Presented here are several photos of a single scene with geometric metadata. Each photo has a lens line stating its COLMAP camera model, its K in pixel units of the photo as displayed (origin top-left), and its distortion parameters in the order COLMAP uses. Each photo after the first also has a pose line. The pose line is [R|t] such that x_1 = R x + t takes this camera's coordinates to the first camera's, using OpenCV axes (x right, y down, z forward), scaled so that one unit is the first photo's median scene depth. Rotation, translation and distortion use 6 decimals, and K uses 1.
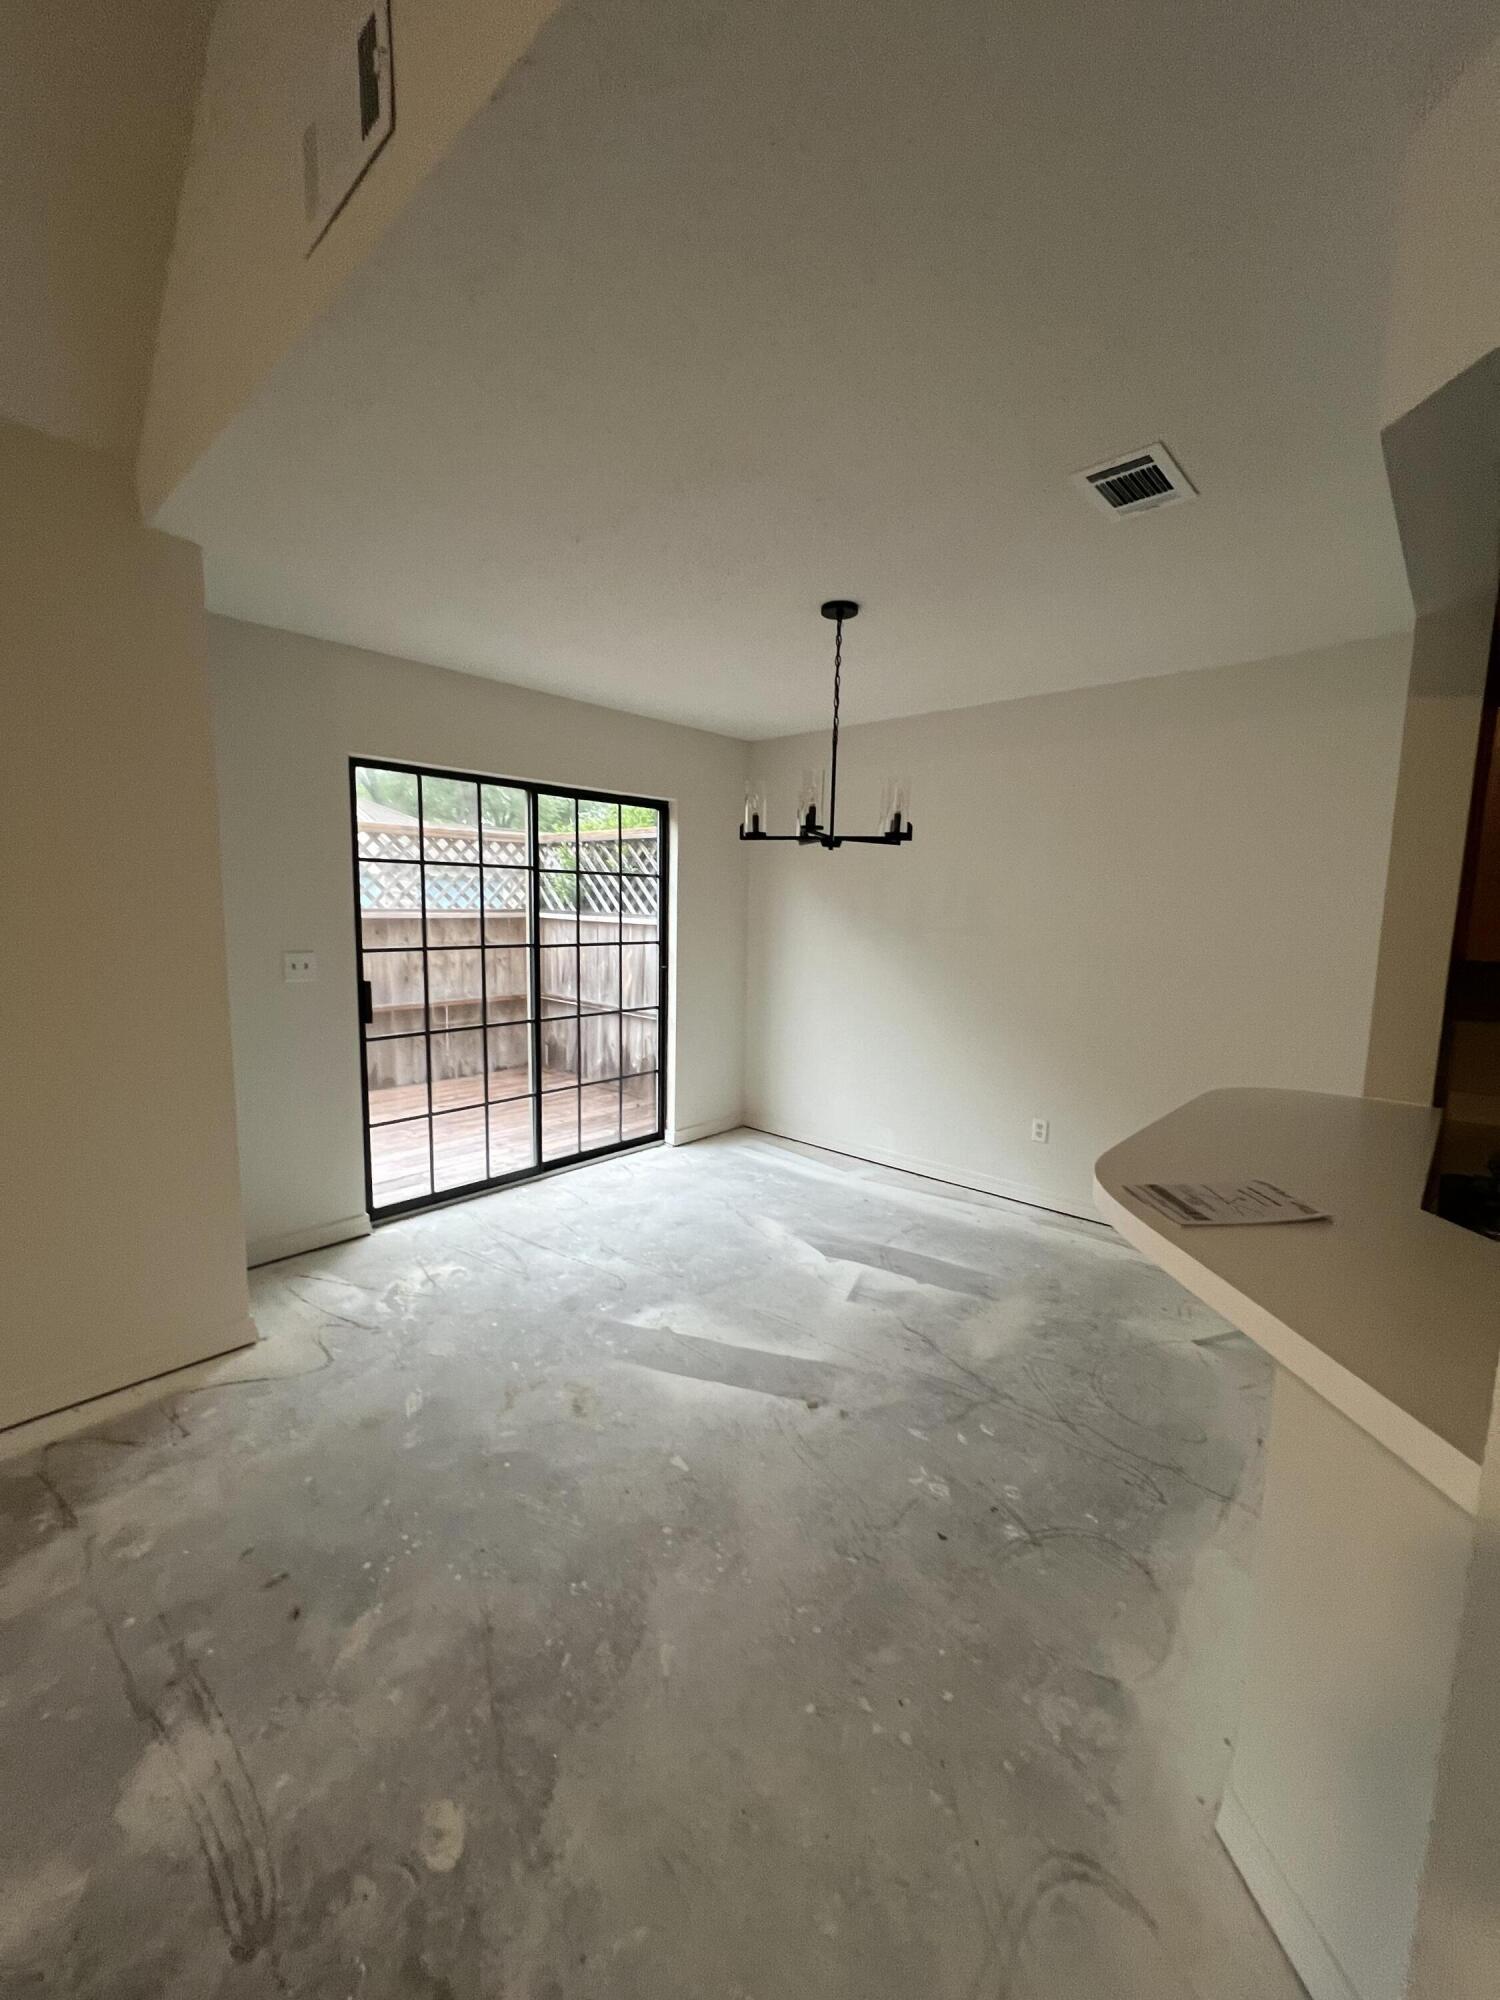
lens RADIAL K [[798.9, 0, 746.7], [0, 798.9, 1002.4], [0, 0, 1]] dist [-0.000994, 0.000187]
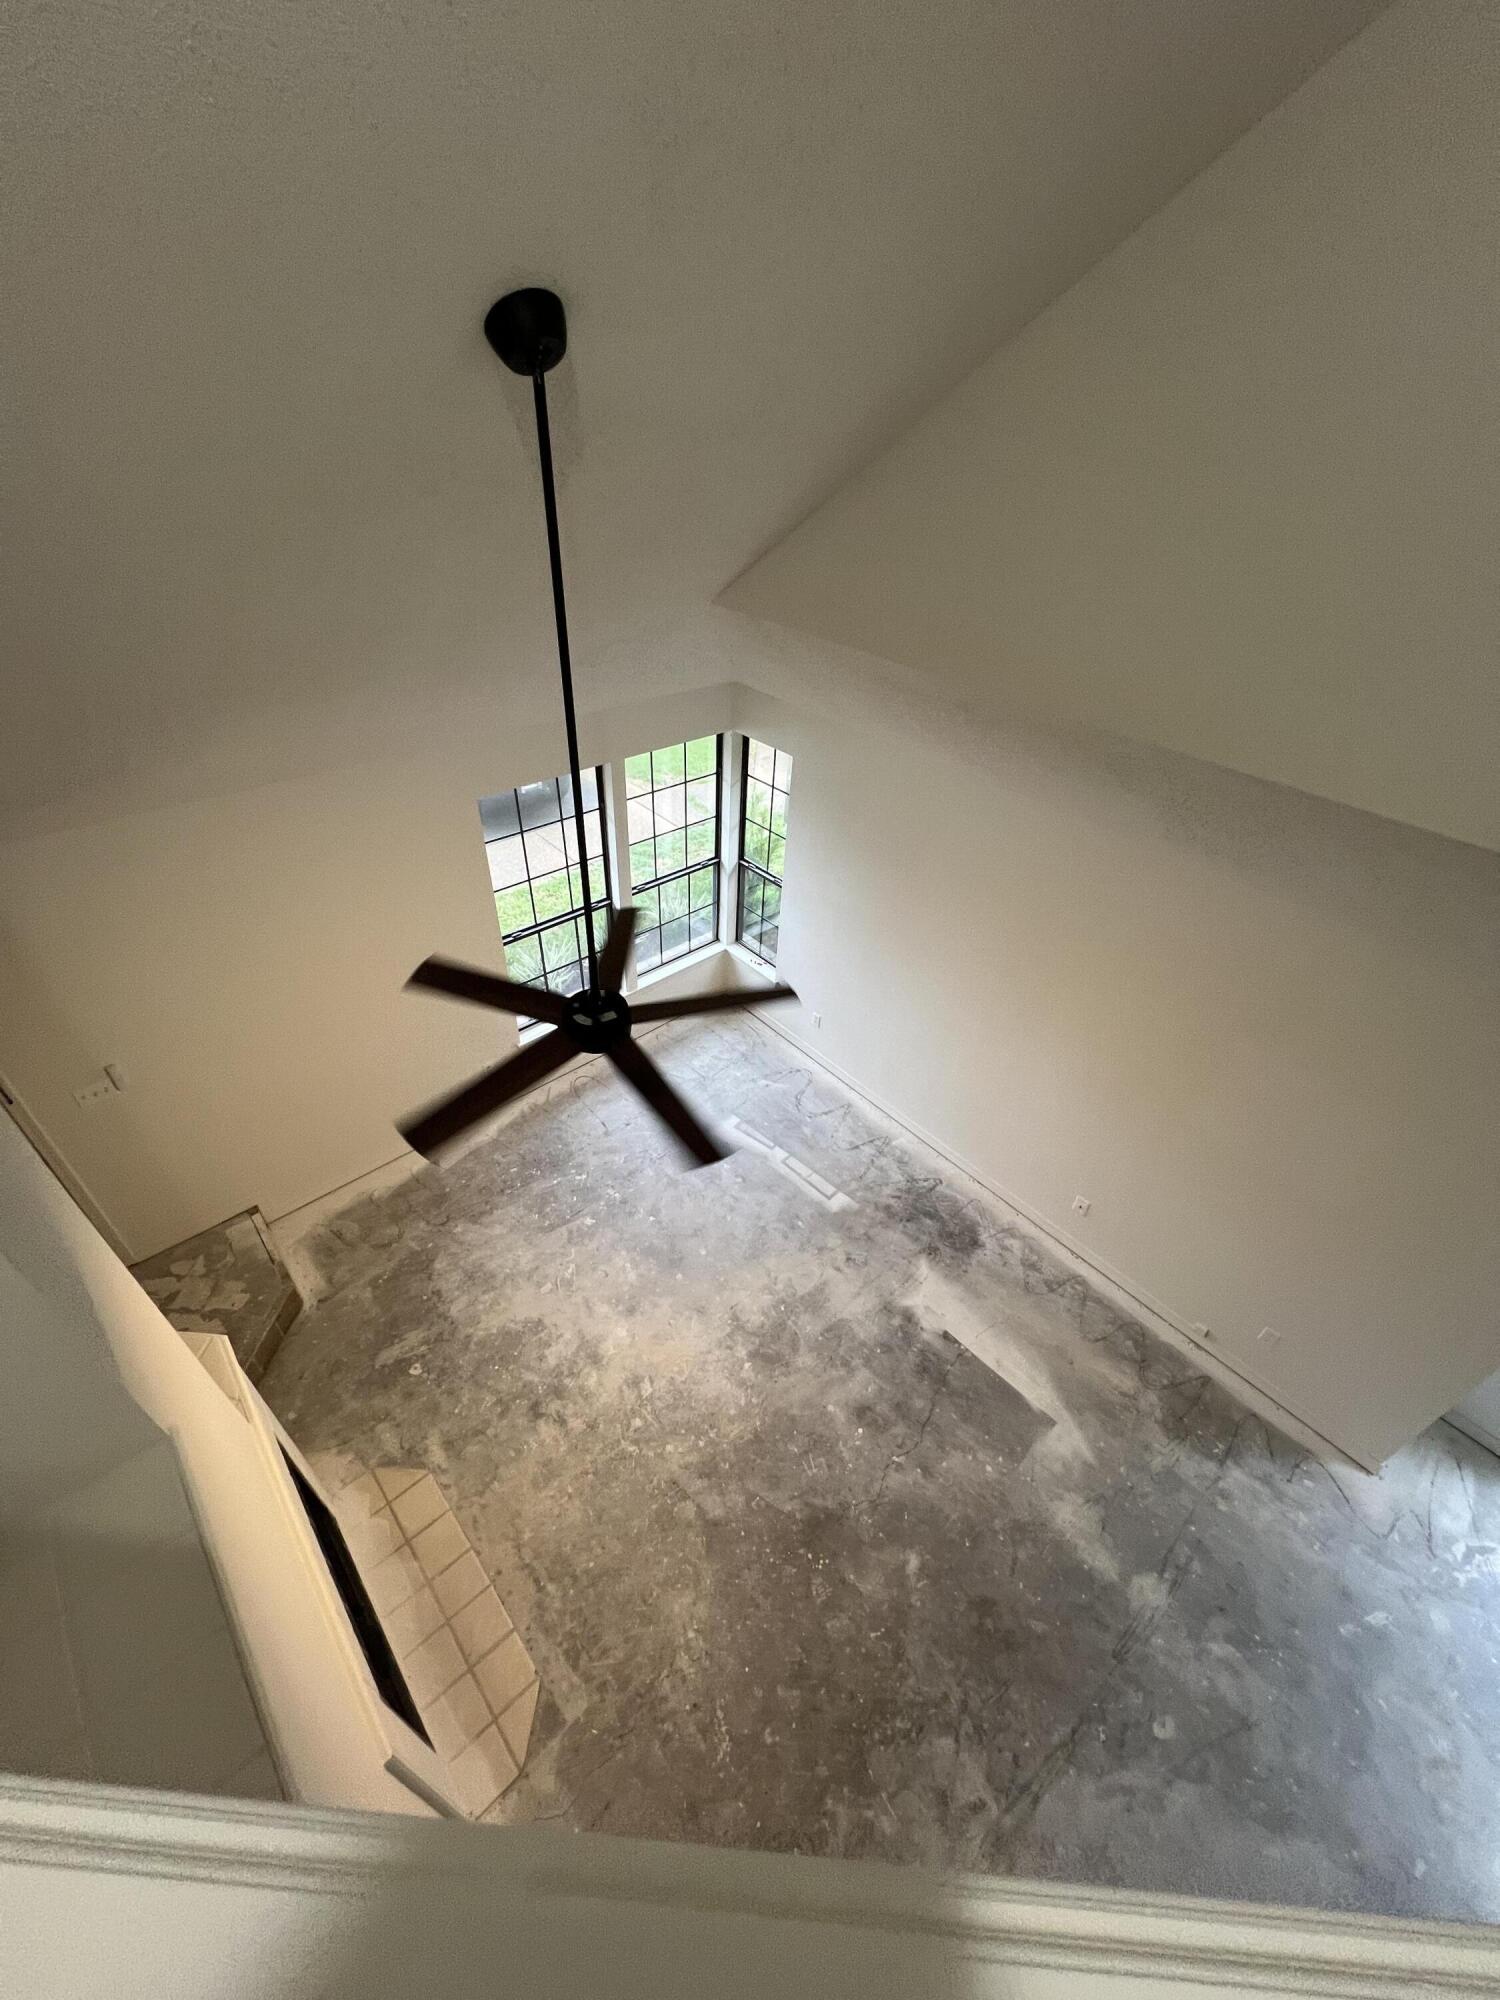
lens RADIAL K [[798.9, 0, 746.7], [0, 798.9, 1002.4], [0, 0, 1]] dist [-0.000994, 0.000187]
pose [[-0.107022, 0.597057, -0.795028, 0.222433], [-0.159940, 0.778868, 0.606452, -1.136256], [0.981308, 0.192060, 0.012137, -0.432332]]
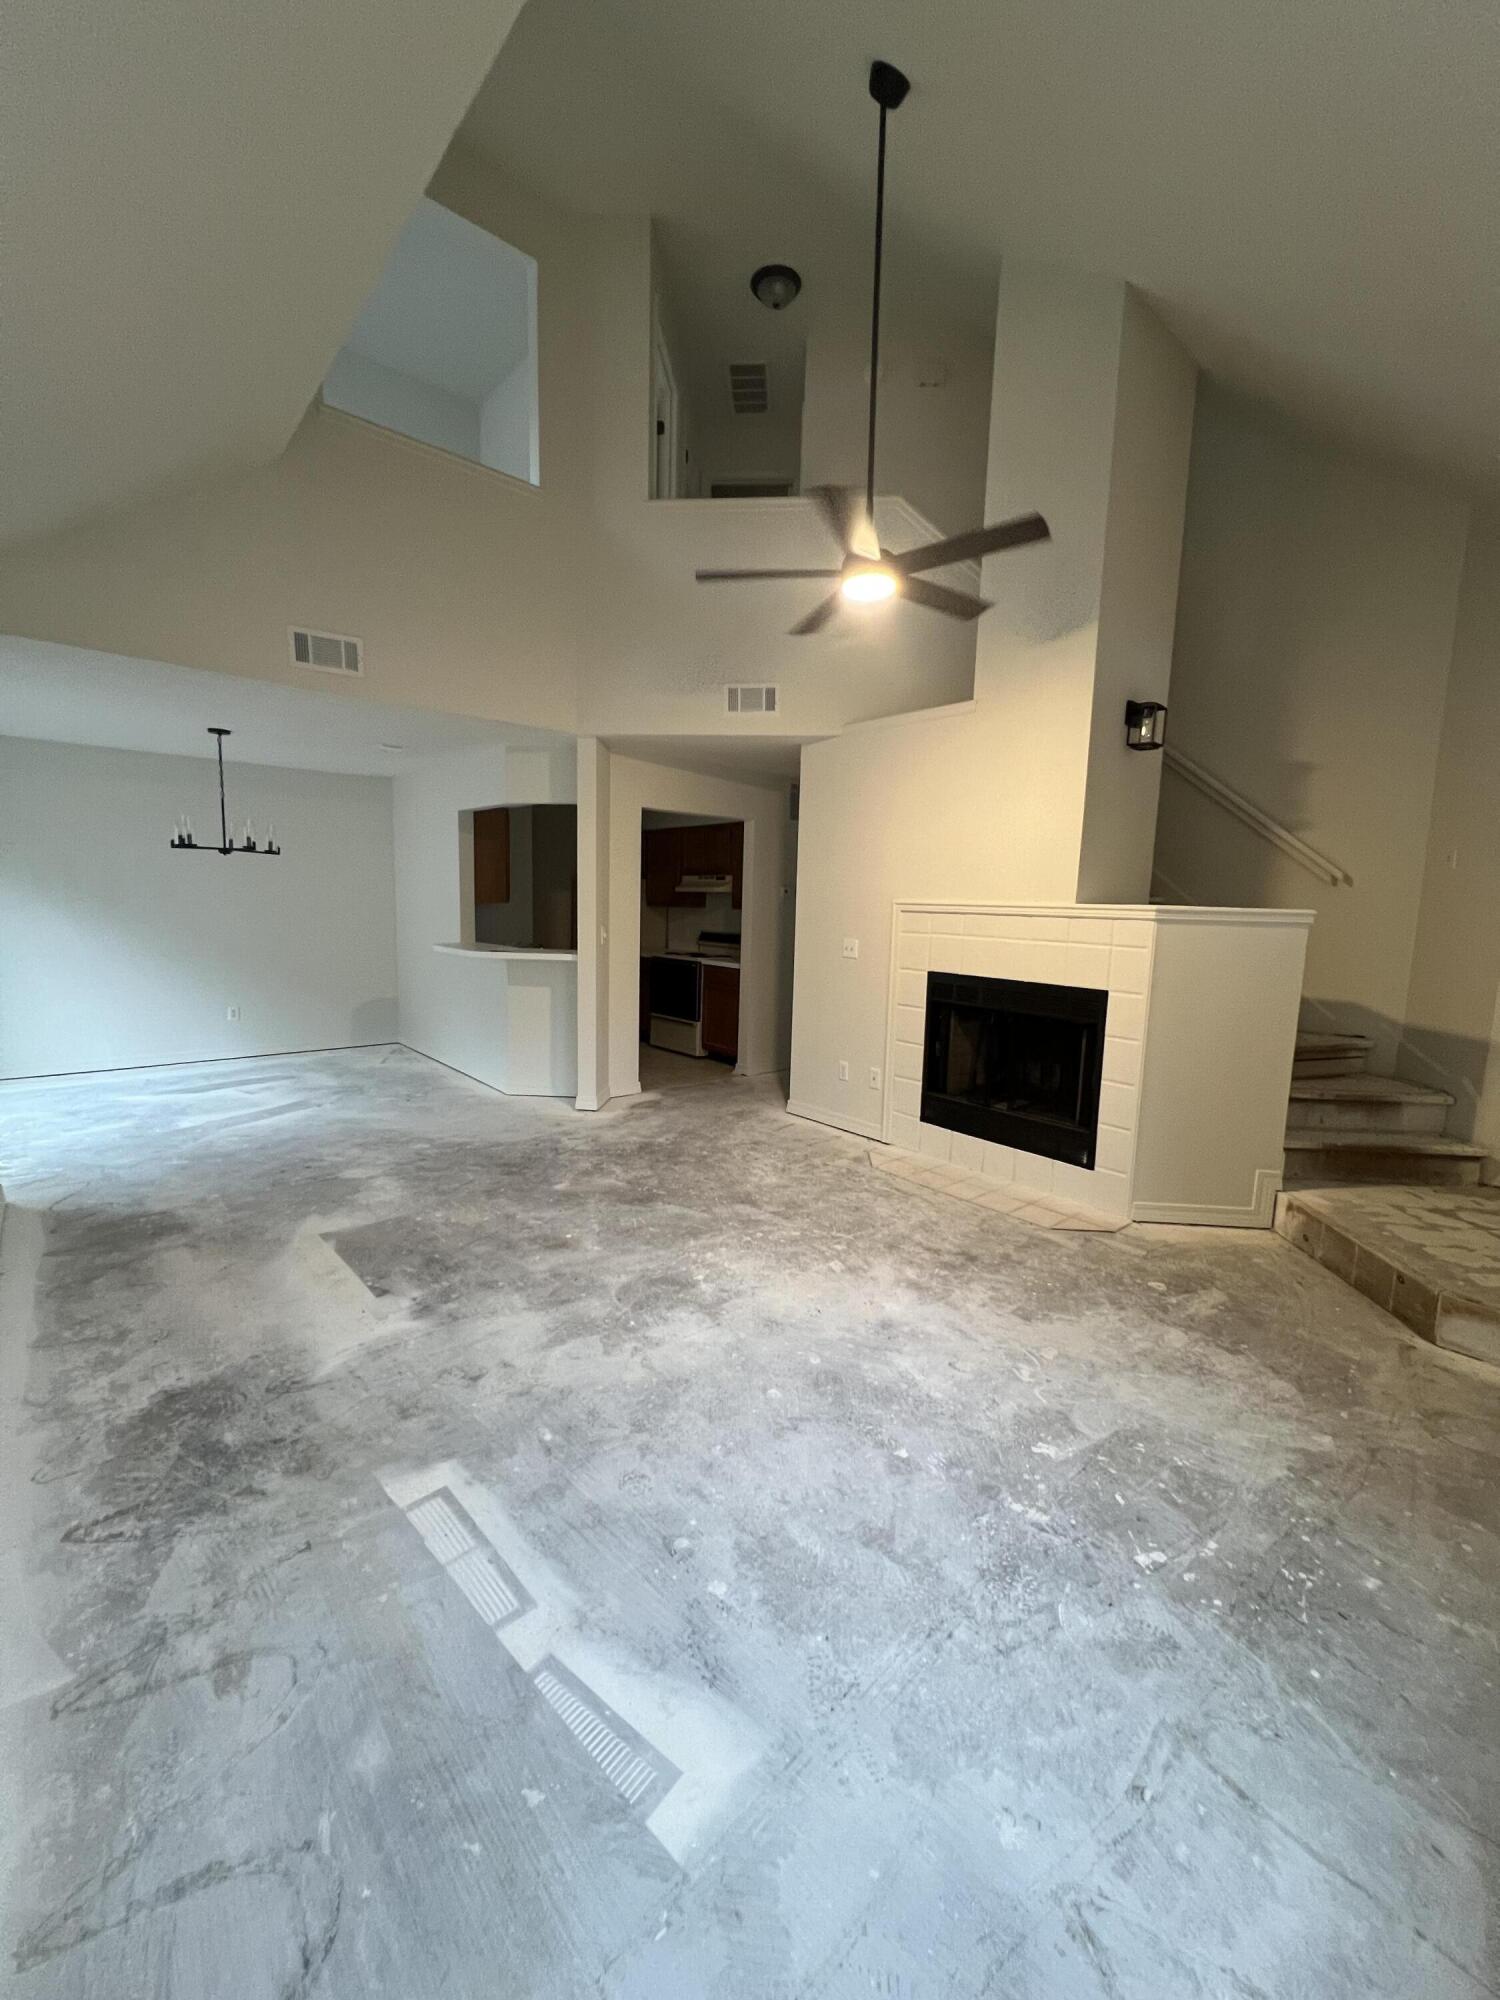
lens RADIAL K [[798.9, 0, 746.7], [0, 798.9, 1002.4], [0, 0, 1]] dist [-0.000994, 0.000187]
pose [[0.122639, -0.144383, 0.981893, -1.934354], [0.096245, 0.986428, 0.133029, 0.025519], [-0.987773, 0.078188, 0.134871, -0.532772]]
